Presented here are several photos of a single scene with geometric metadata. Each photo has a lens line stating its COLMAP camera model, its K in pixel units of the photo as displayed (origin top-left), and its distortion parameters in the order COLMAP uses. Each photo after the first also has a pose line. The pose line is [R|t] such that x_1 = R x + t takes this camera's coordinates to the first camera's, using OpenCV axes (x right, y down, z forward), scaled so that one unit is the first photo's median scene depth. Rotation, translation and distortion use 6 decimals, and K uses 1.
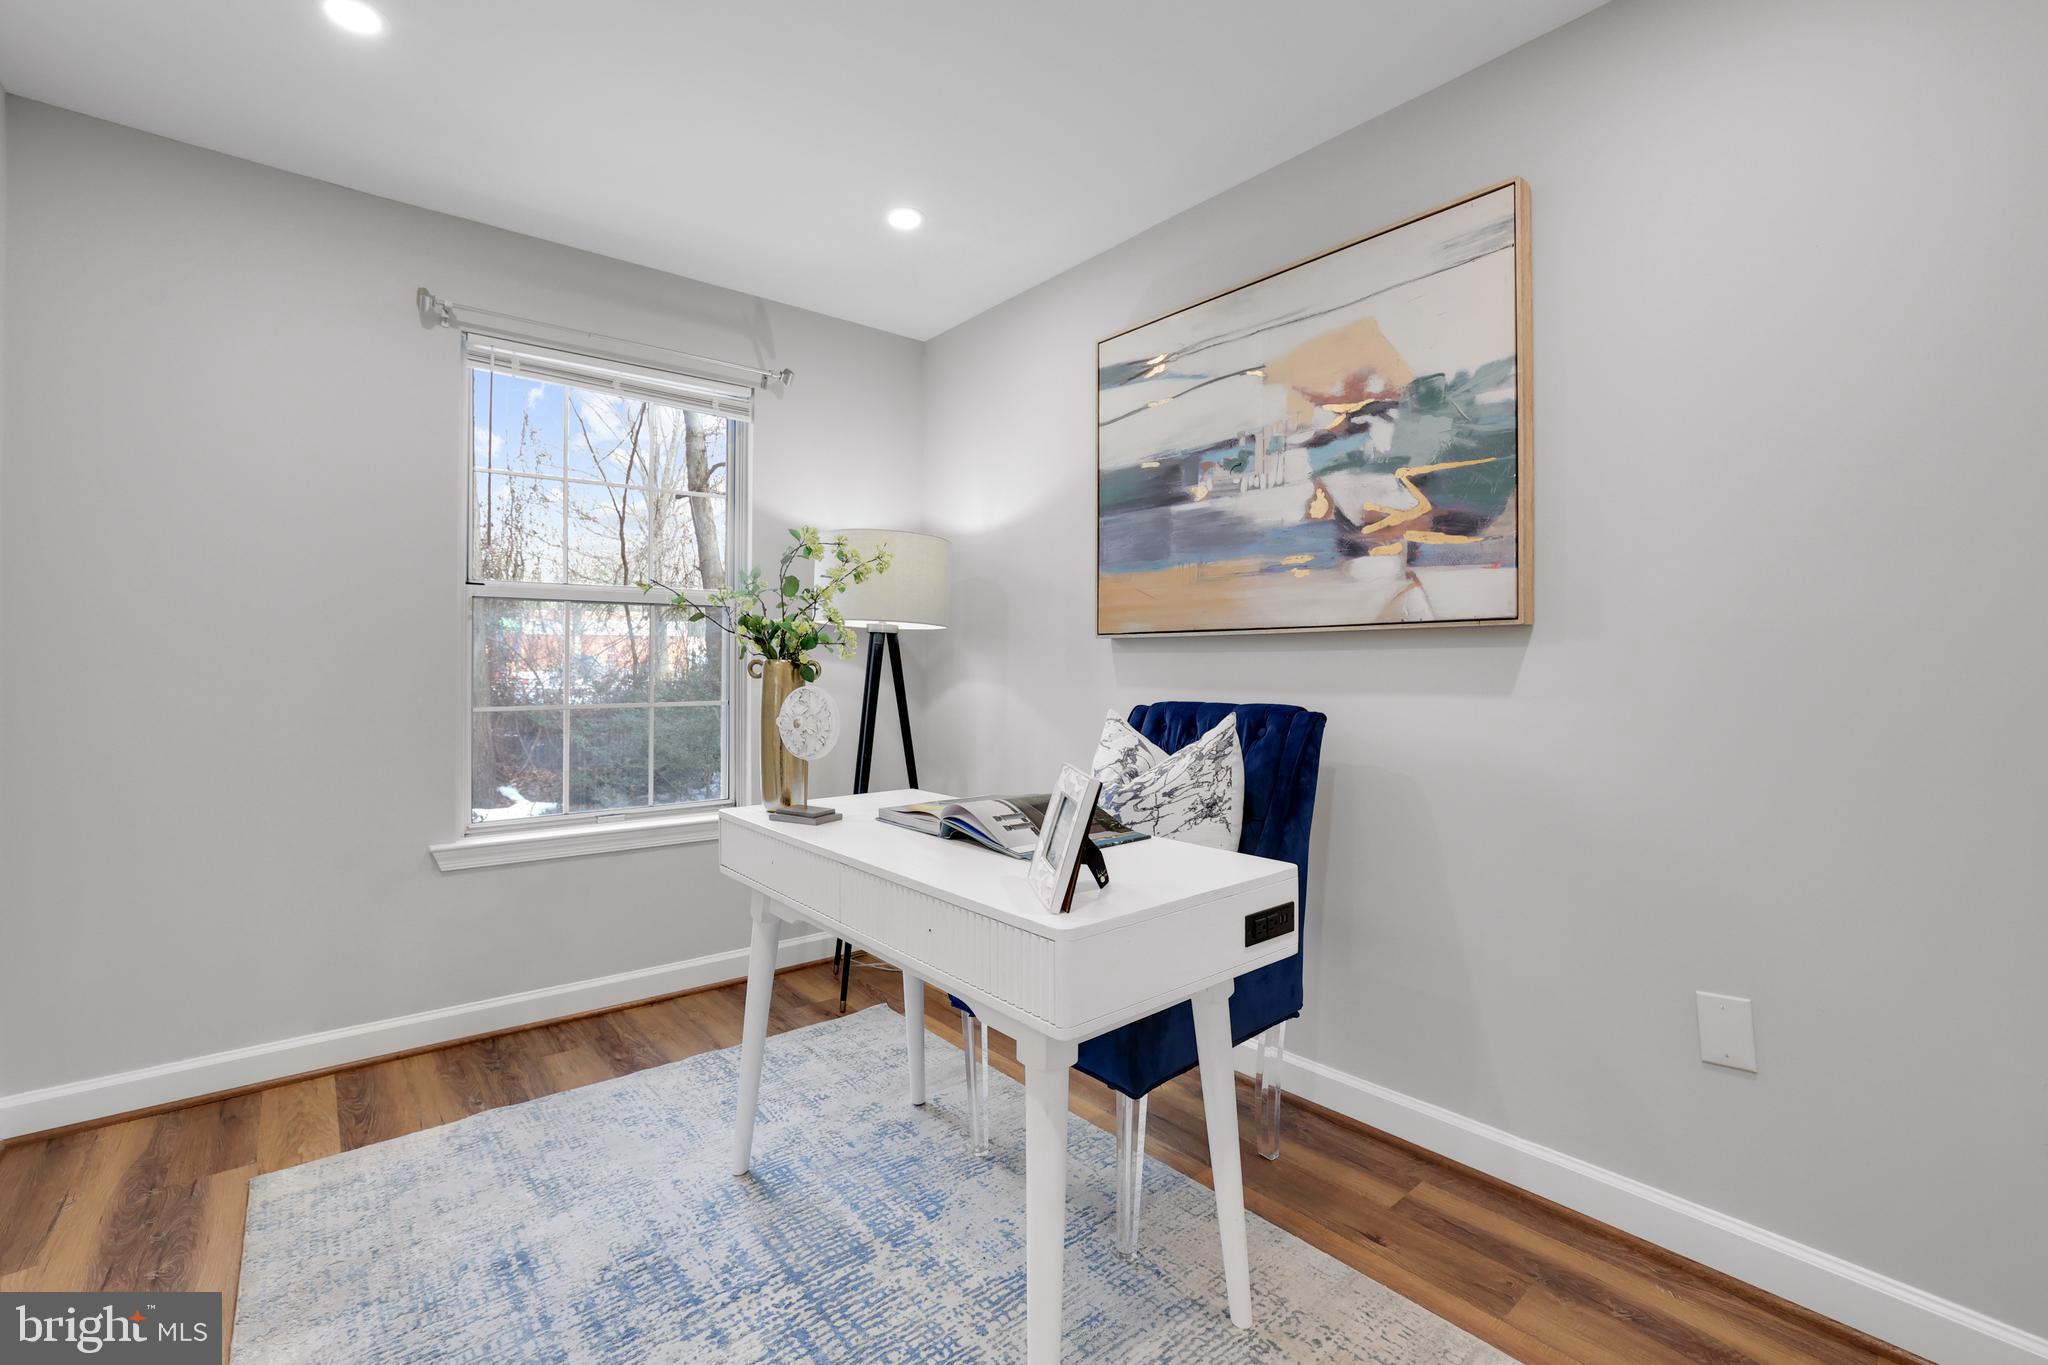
lens RADIAL K [[882.7, 0, 1002.5], [0, 882.7, 661.8], [0, 0, 1]] dist [-0.042245, 0.011936]
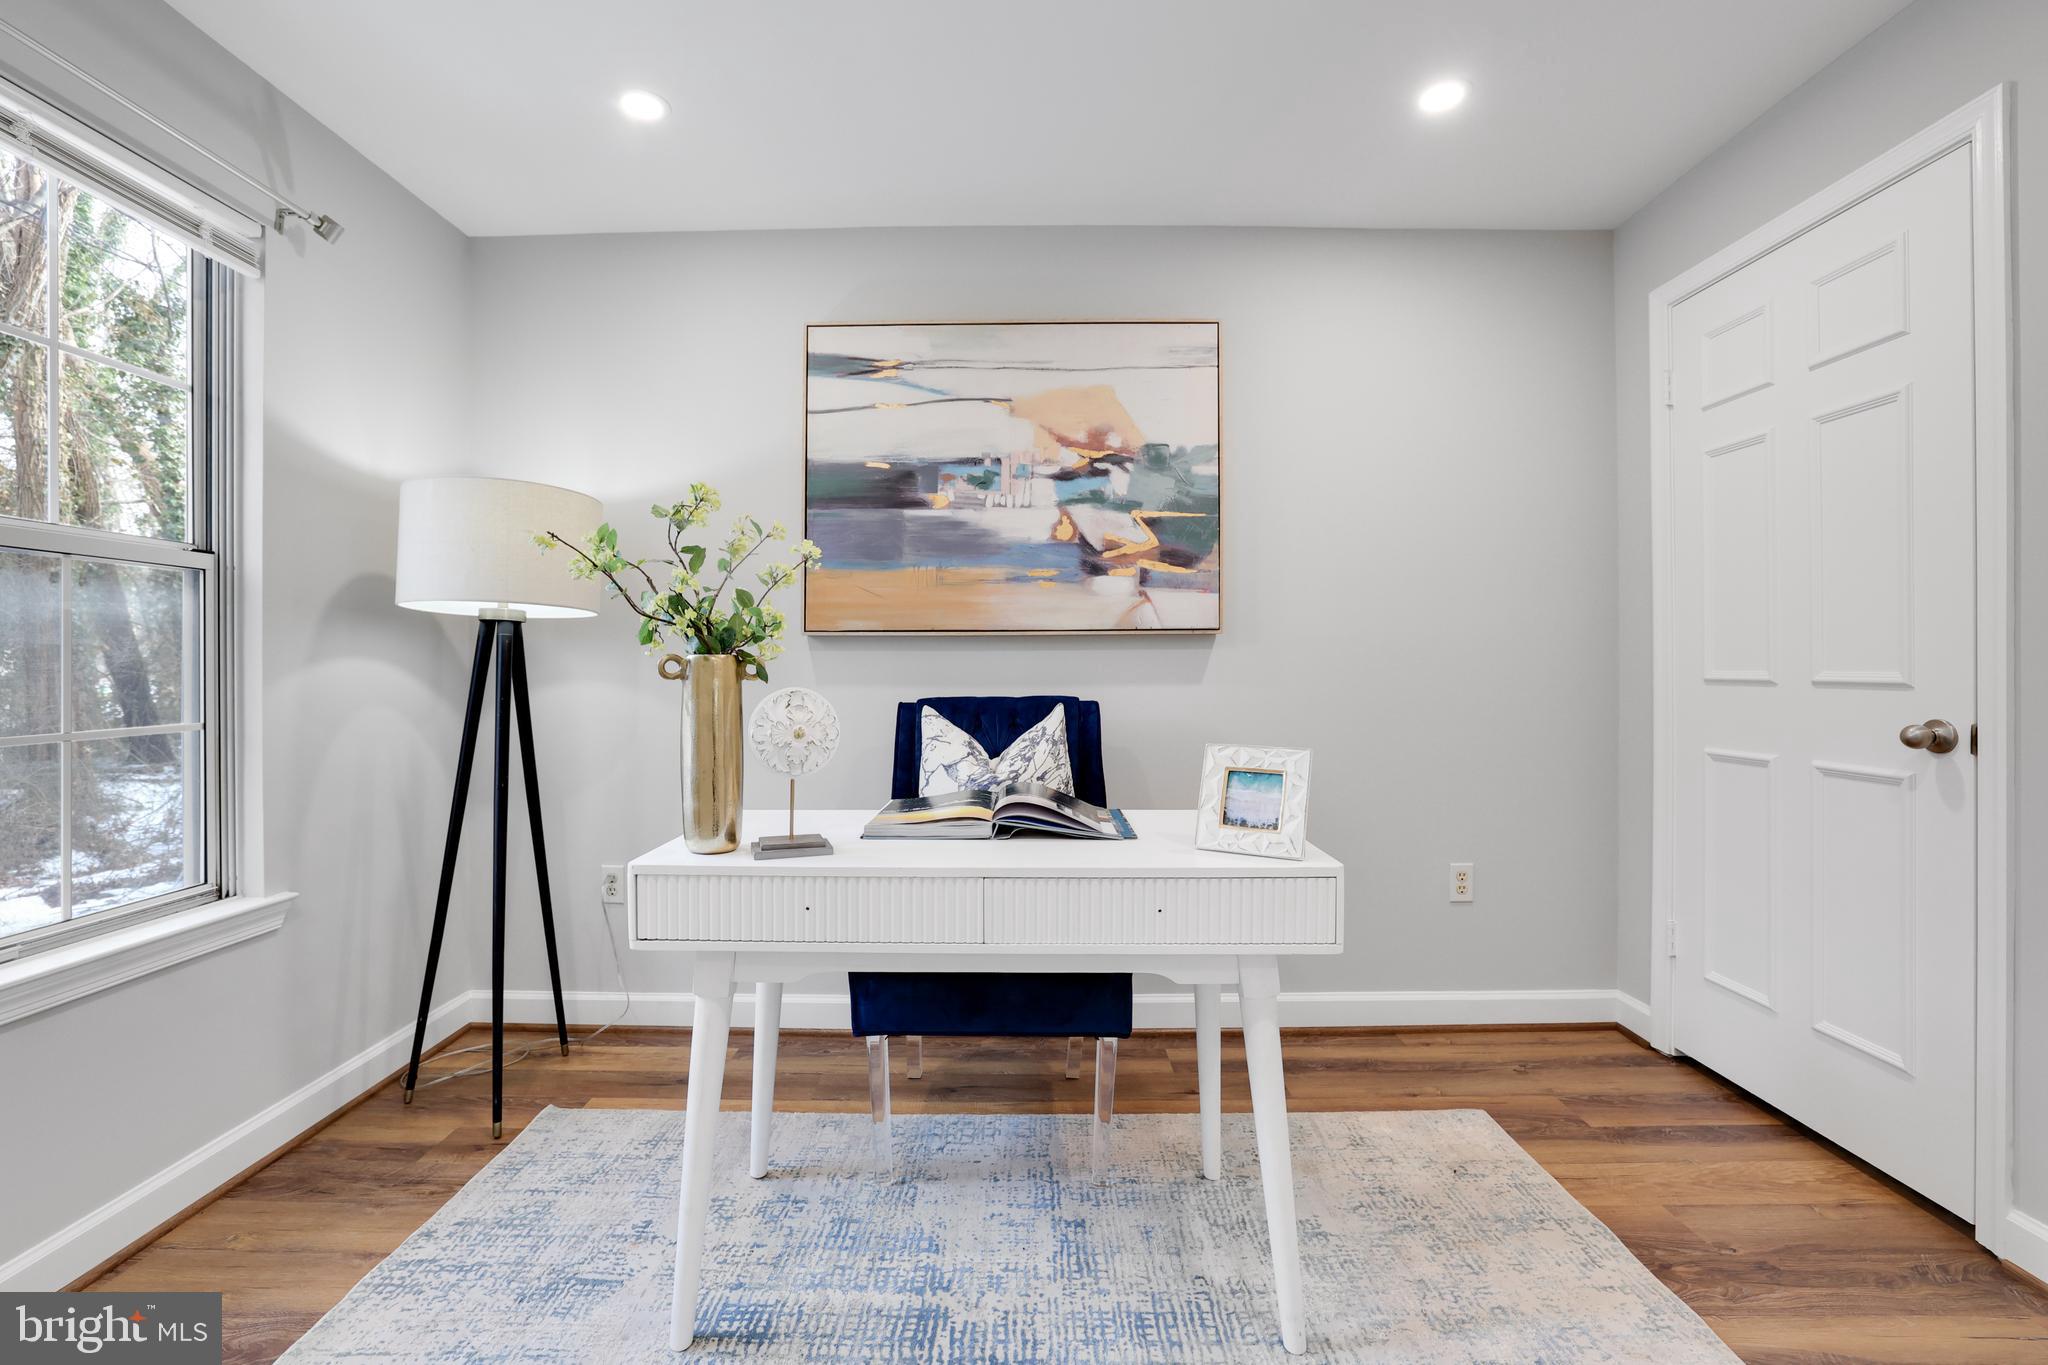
lens RADIAL K [[878.3, 0, 1019.6], [0, 878.3, 670.2], [0, 0, 1]] dist [-0.052368, 0.019373]
pose [[0.638470, -0.006479, 0.769620, -0.615181], [0.001169, 0.999972, 0.007449, 0.005343], [-0.769646, -0.003856, 0.638459, 0.285221]]
